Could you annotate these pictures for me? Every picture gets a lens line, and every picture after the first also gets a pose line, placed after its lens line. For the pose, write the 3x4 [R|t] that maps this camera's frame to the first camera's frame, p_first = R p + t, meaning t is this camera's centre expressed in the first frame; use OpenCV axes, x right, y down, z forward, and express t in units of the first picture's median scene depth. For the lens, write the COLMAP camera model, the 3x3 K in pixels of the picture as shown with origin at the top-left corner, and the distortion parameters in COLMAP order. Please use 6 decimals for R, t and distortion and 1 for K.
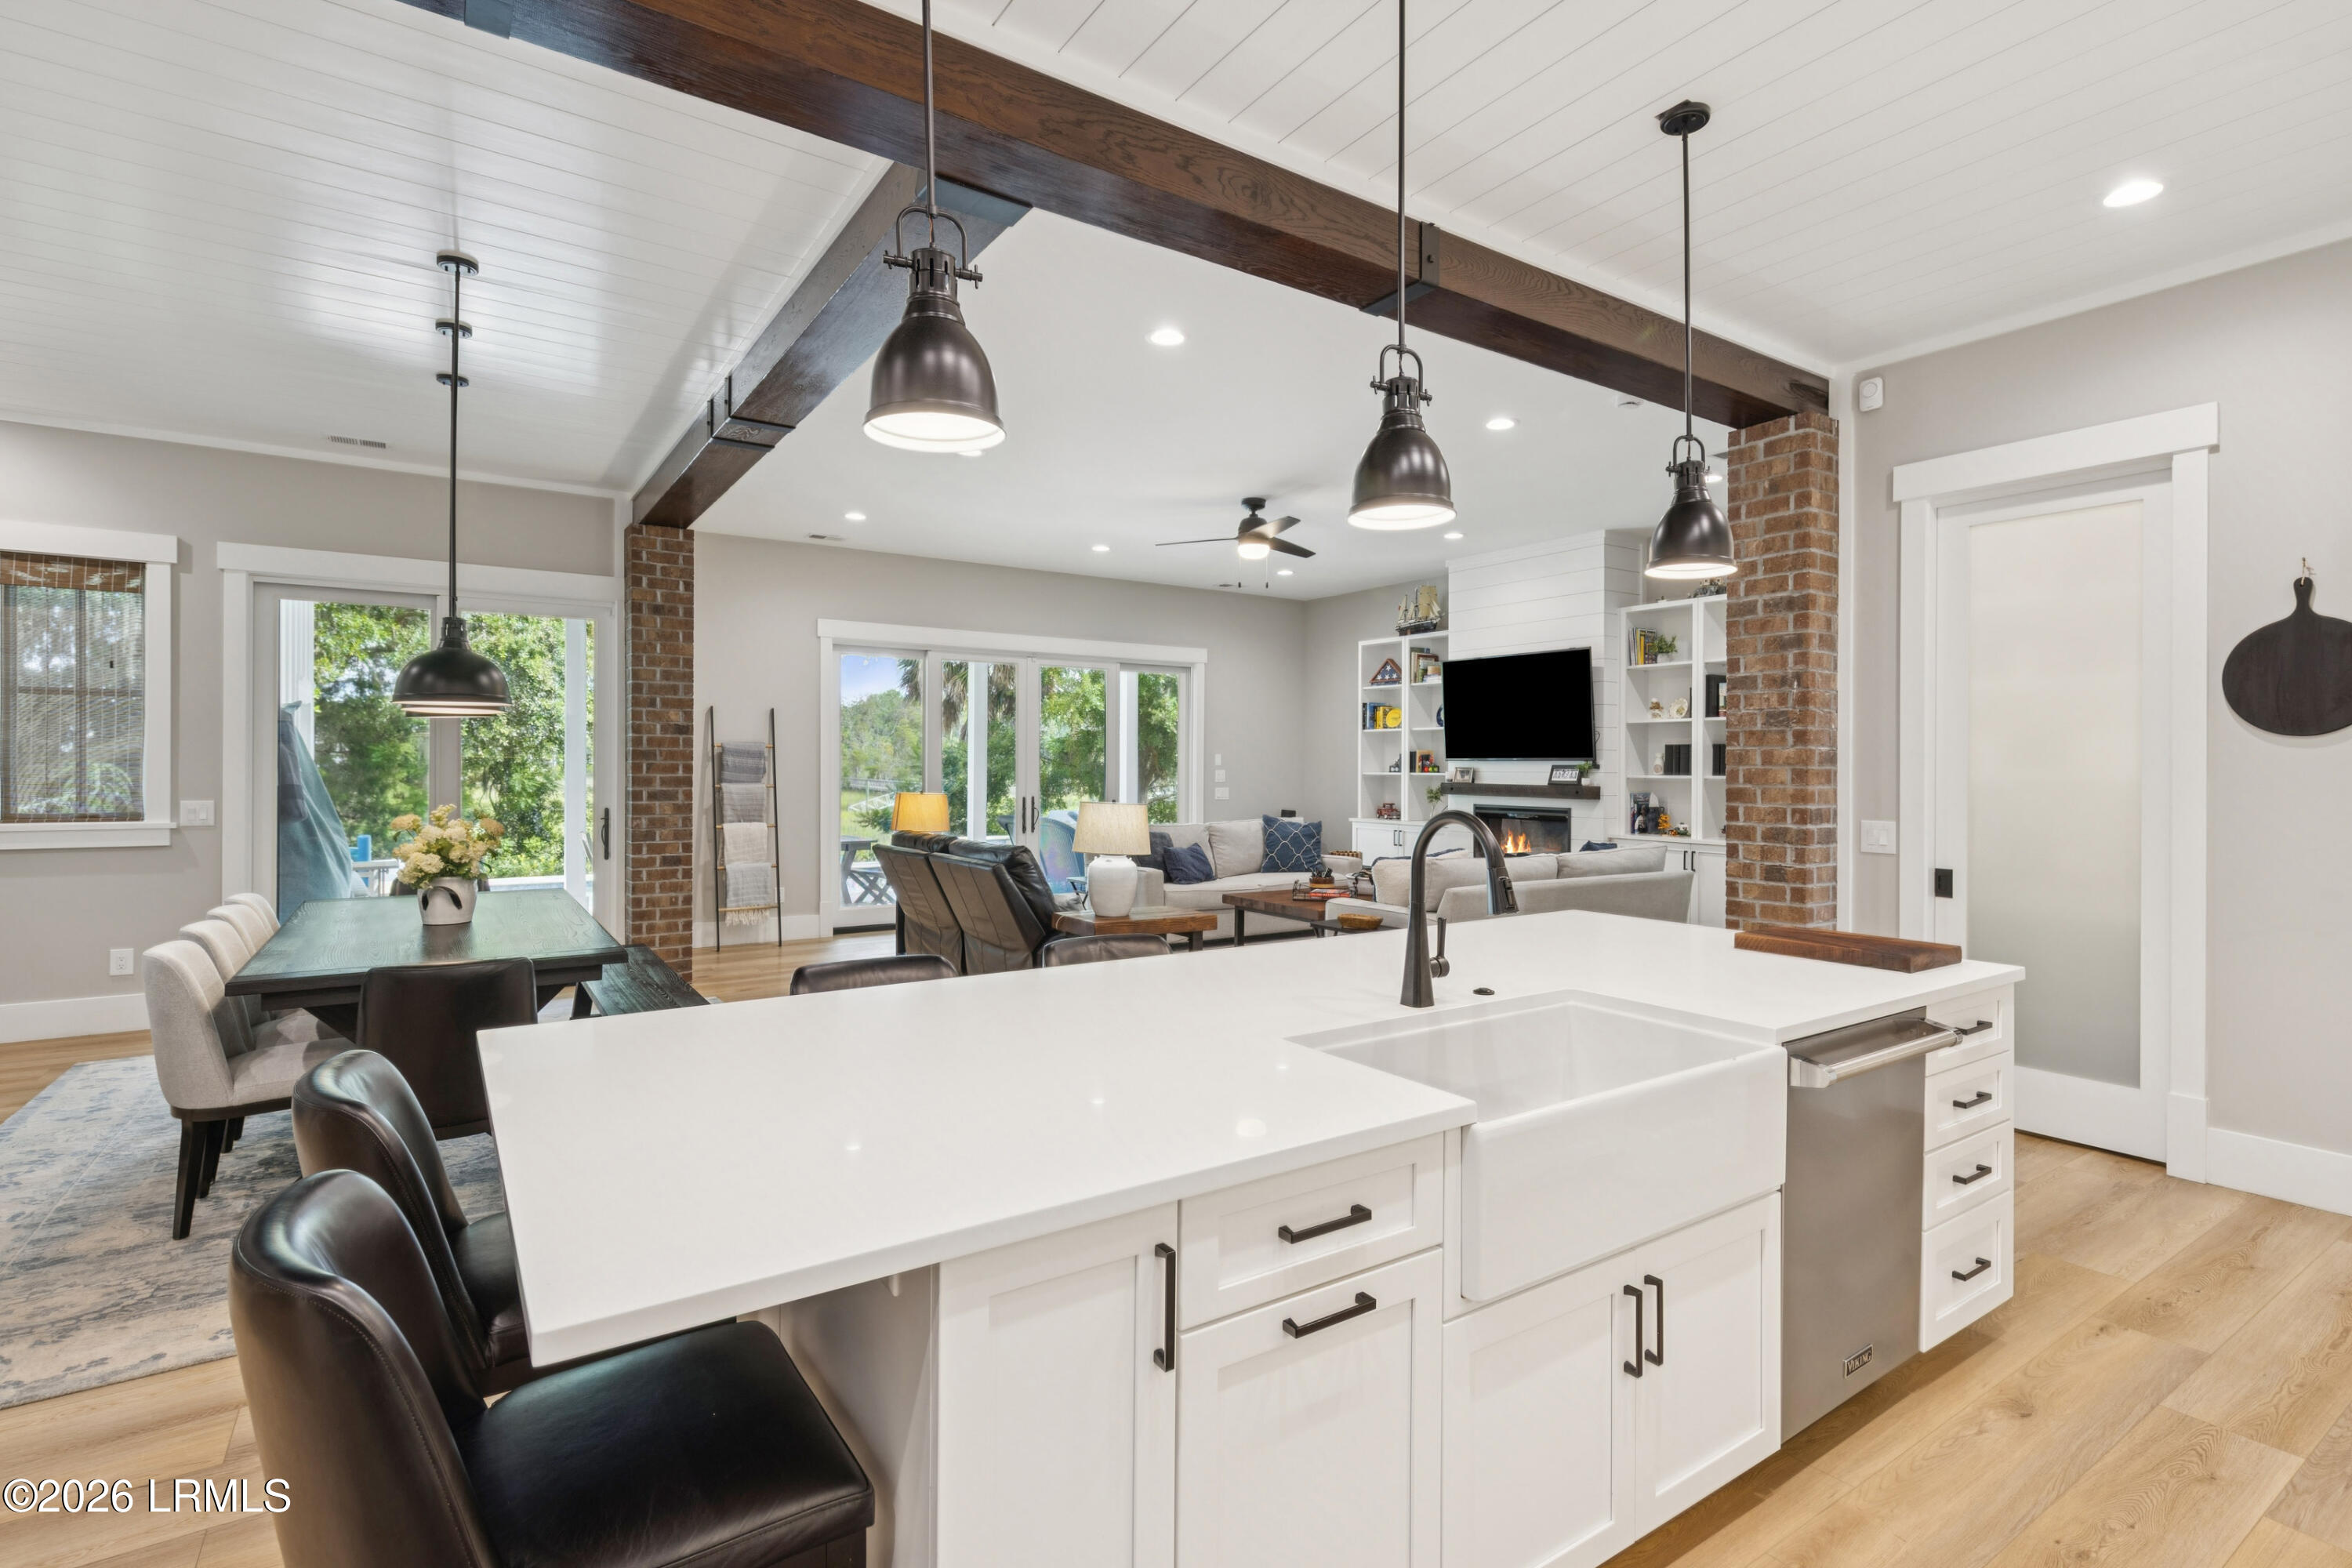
lens RADIAL K [[1129.1, 0, 1191.1], [0, 1129.1, 767.5], [0, 0, 1]] dist [0.003610, 0.000829]
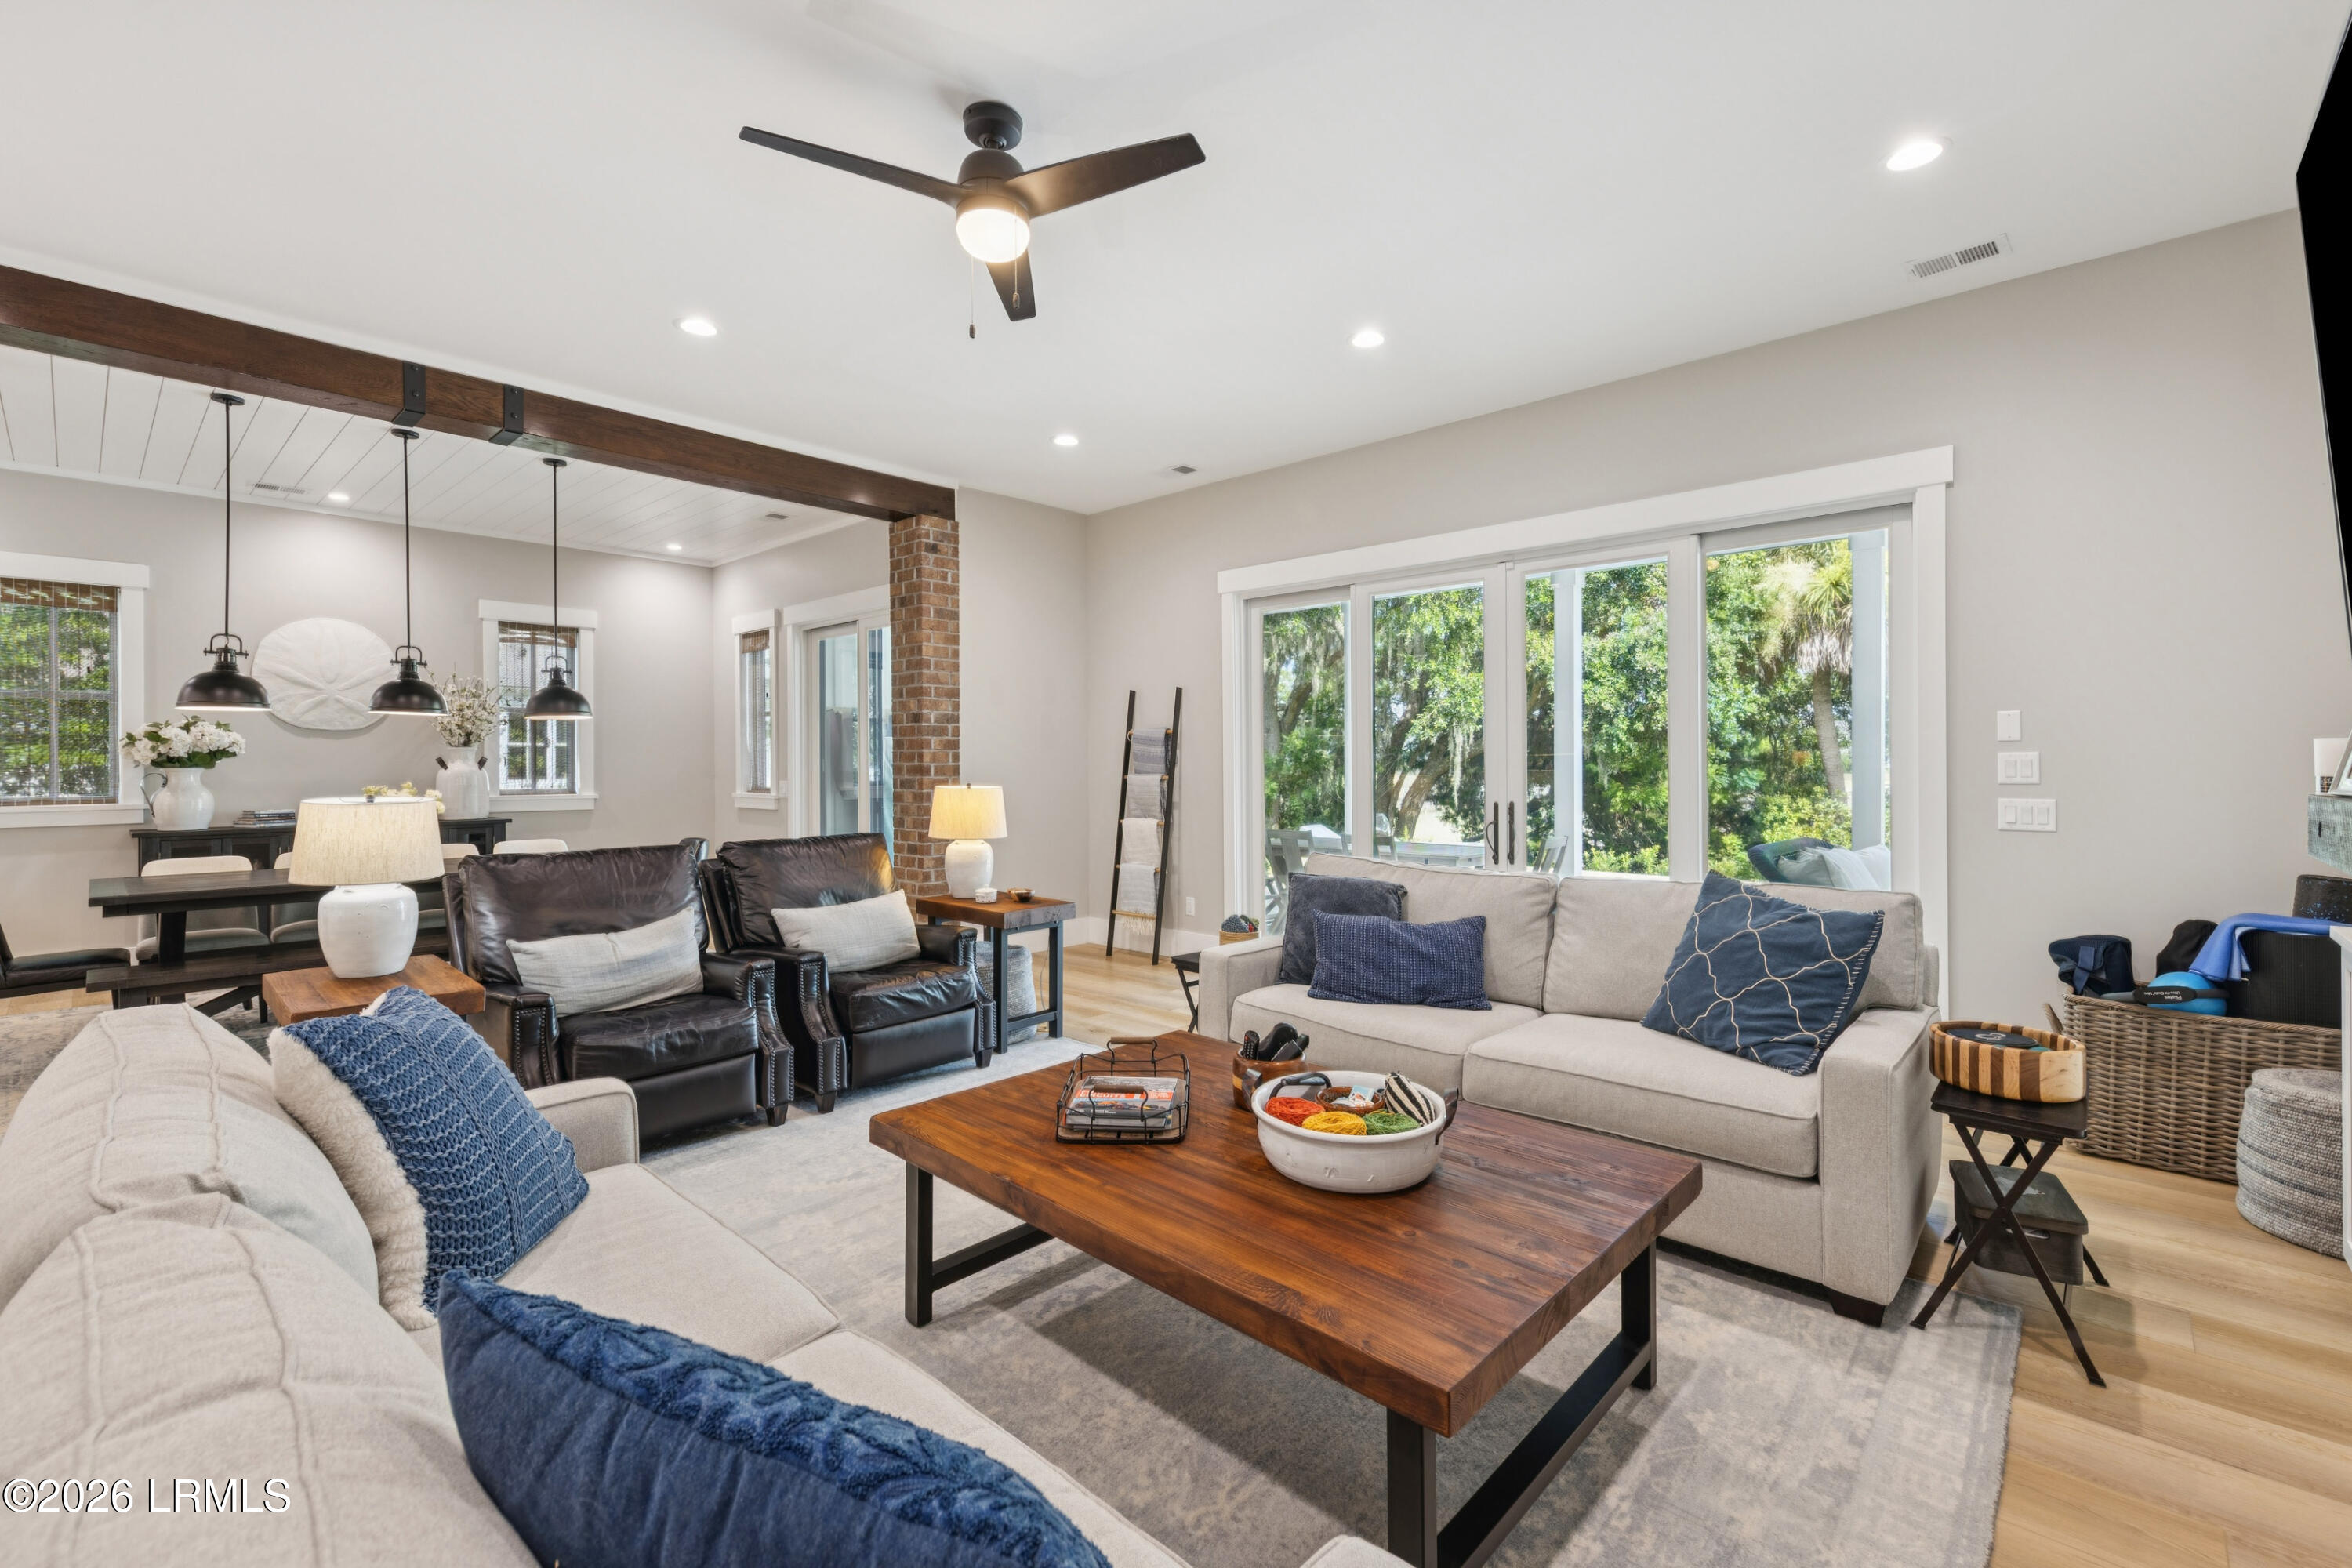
lens RADIAL K [[1017.7, 0, 1176.4], [0, 1017.7, 780.9], [0, 0, 1]] dist [0.007450, 0.000588]
pose [[0.232177, 0.007500, -0.972645, 0.735930], [0.002824, 0.999961, 0.008385, 0.023321], [0.972669, -0.004694, 0.232147, 1.571424]]
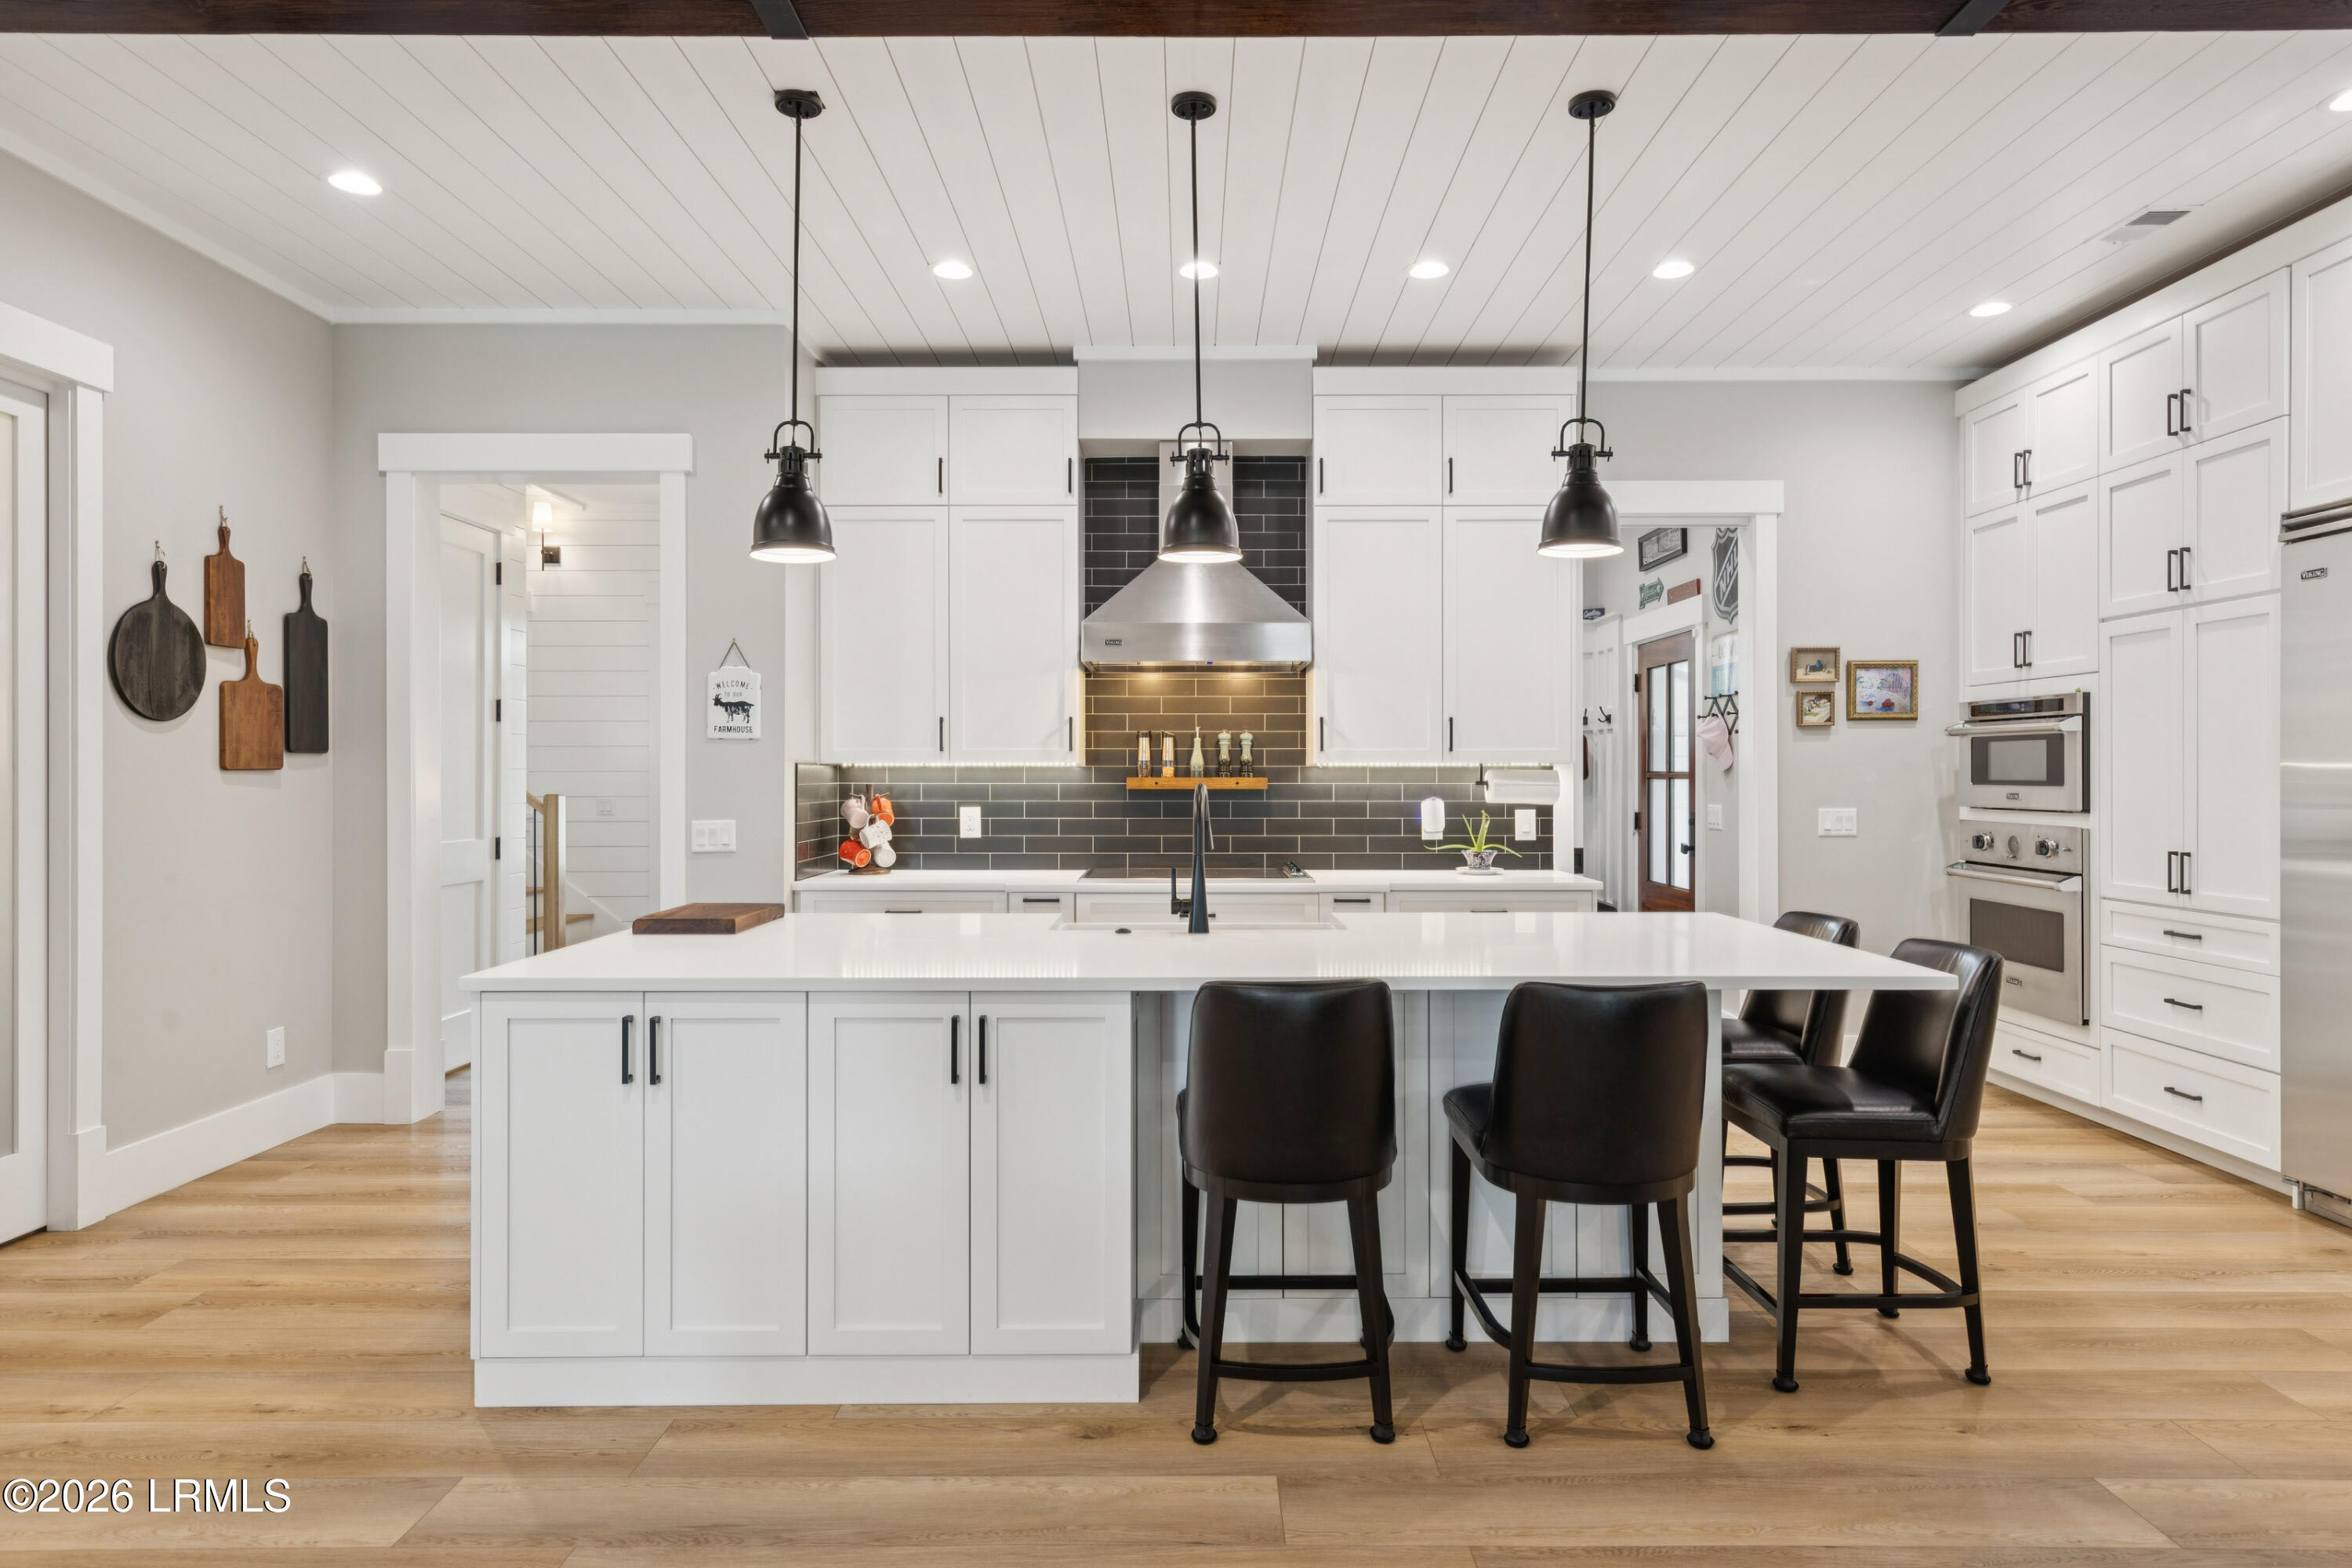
lens RADIAL K [[1373.6, 0, 1198.6], [0, 1373.6, 771.1], [0, 0, 1]] dist [0.019945, -0.002905]
pose [[-0.838653, -0.002307, 0.544662, -0.330200], [-0.002296, 0.999997, 0.000701, 0.009954], [-0.544662, -0.000663, -0.838655, 1.150679]]
